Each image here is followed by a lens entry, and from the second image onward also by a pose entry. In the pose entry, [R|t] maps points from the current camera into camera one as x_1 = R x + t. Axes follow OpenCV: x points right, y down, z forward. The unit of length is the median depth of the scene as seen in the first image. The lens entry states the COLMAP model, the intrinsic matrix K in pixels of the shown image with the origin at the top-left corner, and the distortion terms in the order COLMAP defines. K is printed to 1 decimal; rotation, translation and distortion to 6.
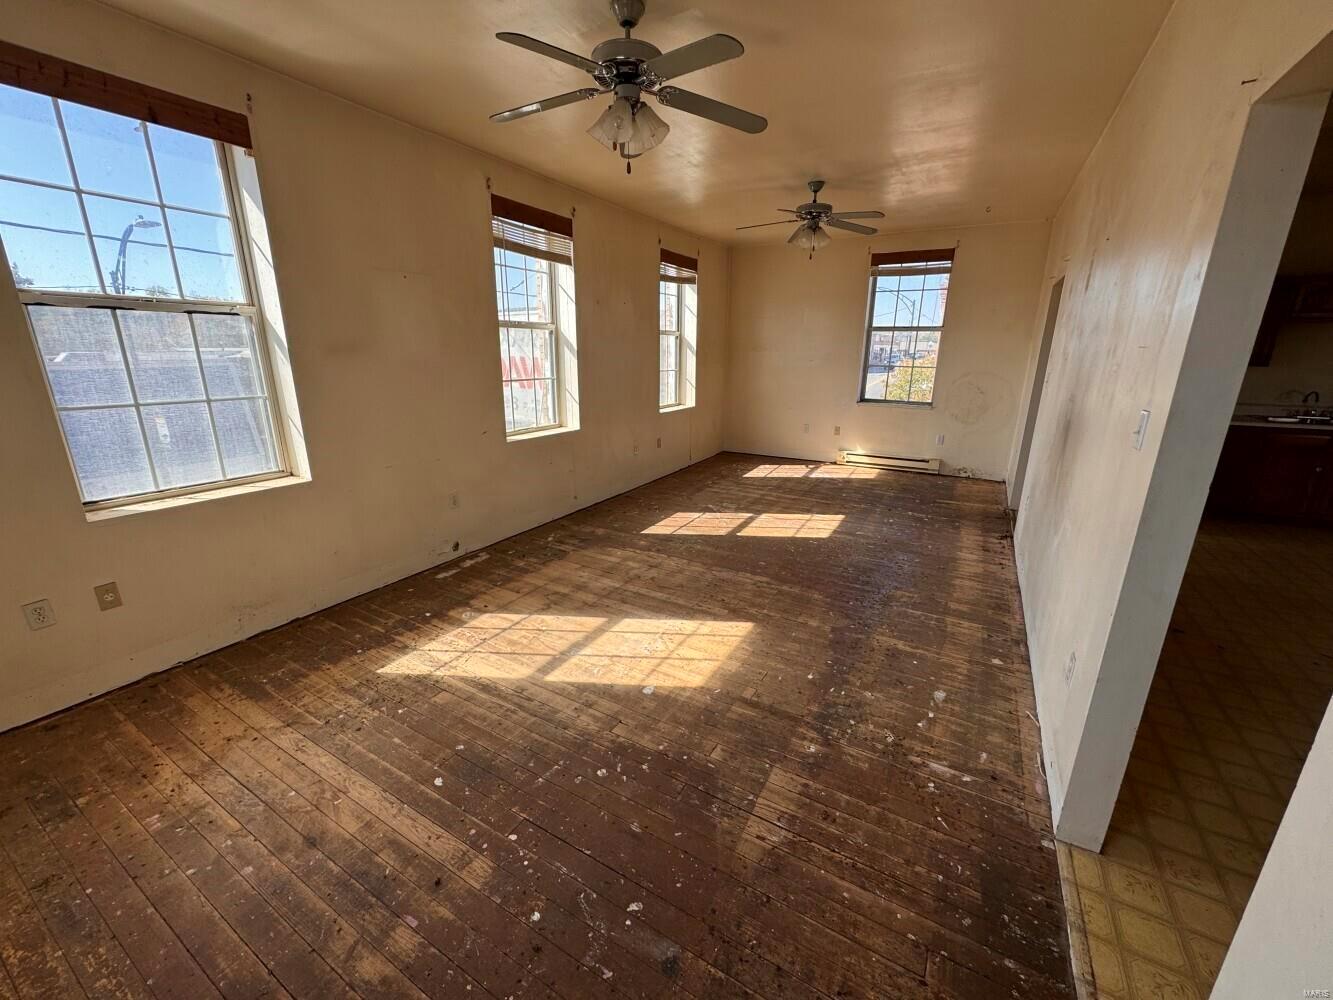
lens RADIAL K [[528.3, 0, 666.8], [0, 528.3, 497.5], [0, 0, 1]] dist [-0.002754, 0.000675]
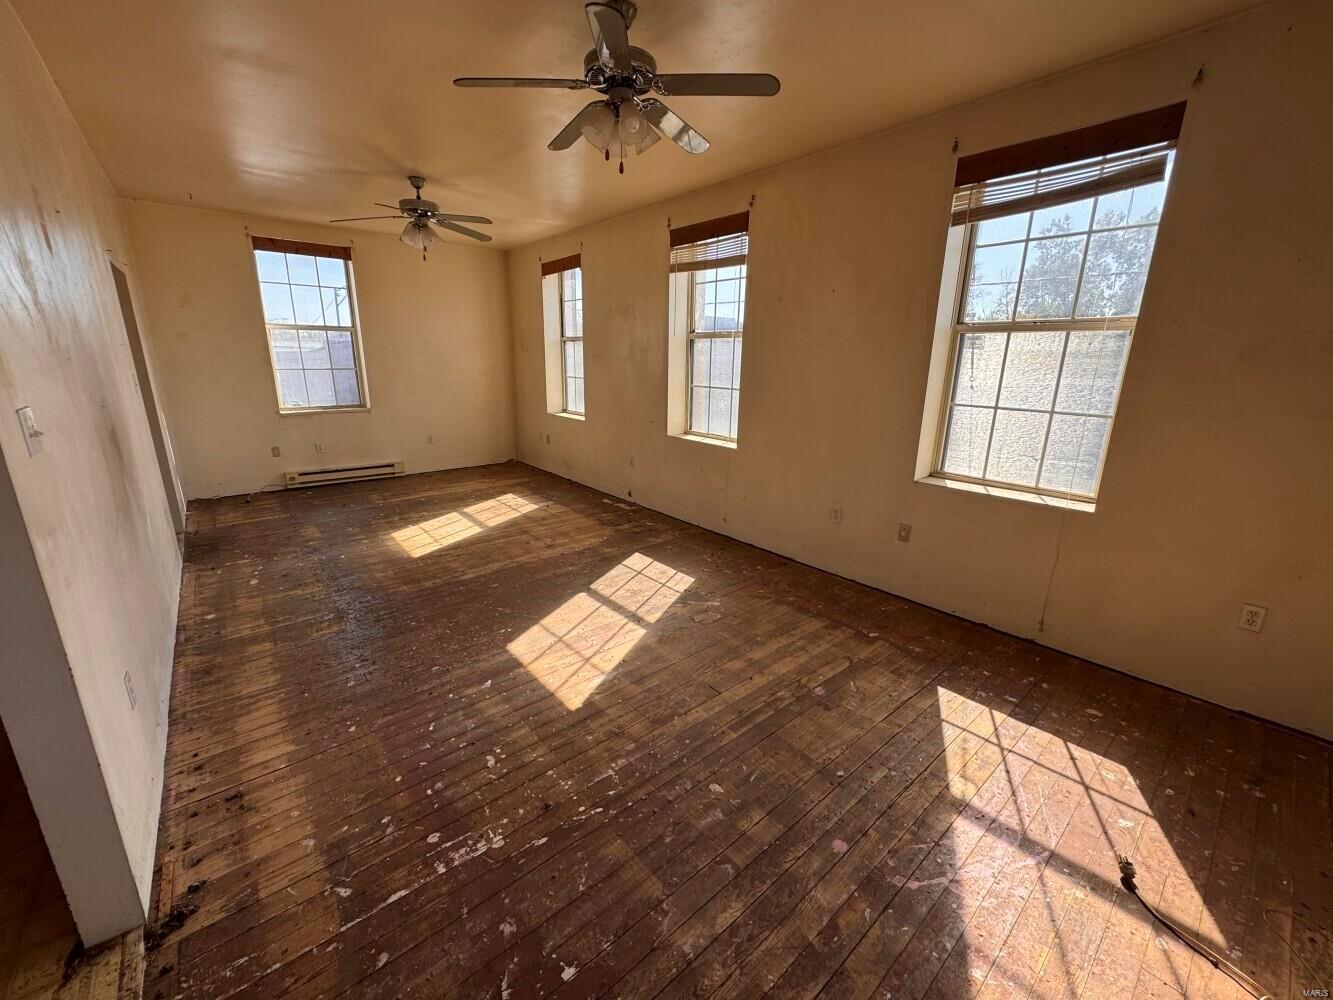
lens RADIAL K [[528.3, 0, 667.4], [0, 528.3, 501.2], [0, 0, 1]] dist [-0.002754, 0.000675]
pose [[-0.332901, 0.236940, -0.912708, 0.873276], [-0.272594, 0.902409, 0.333692, -0.391233], [0.902701, 0.359886, -0.235825, 1.414704]]
